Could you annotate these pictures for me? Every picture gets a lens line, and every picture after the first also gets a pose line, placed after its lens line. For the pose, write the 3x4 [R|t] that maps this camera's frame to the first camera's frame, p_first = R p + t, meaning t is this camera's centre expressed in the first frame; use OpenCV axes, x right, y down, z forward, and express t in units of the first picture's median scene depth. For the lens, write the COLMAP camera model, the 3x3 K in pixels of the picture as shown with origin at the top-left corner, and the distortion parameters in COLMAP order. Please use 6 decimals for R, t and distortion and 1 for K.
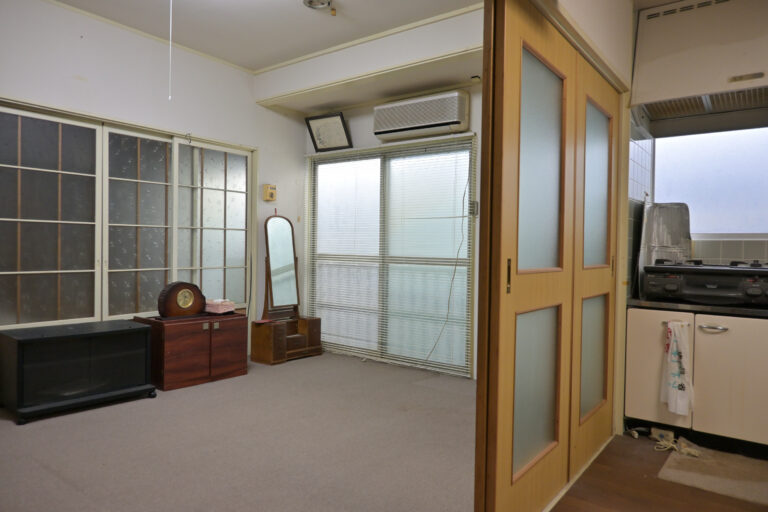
lens RADIAL K [[509.6, 0, 403.2], [0, 509.6, 248.4], [0, 0, 1]] dist [-0.014990, 0.010203]
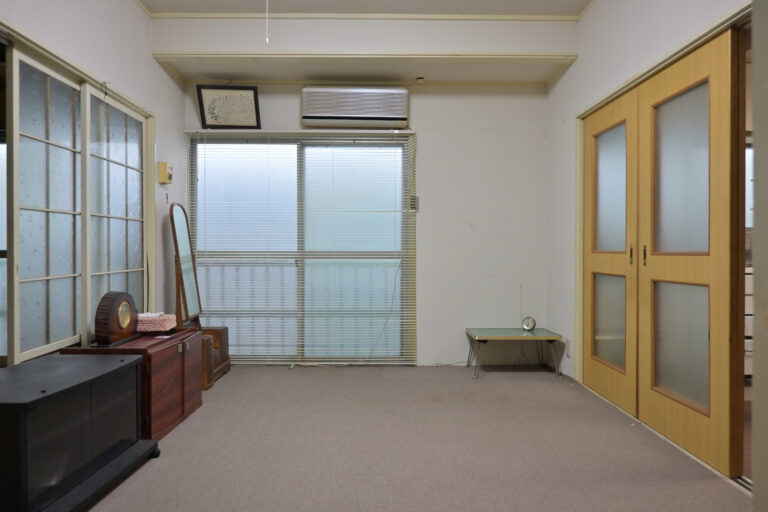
lens RADIAL K [[509.6, 0, 390.6], [0, 509.6, 243.3], [0, 0, 1]] dist [-0.014990, 0.010203]
pose [[0.789130, -0.010867, 0.614130, -0.473359], [0.017259, 0.999841, -0.004485, 0.007294], [-0.613984, 0.014138, 0.789192, 0.177552]]
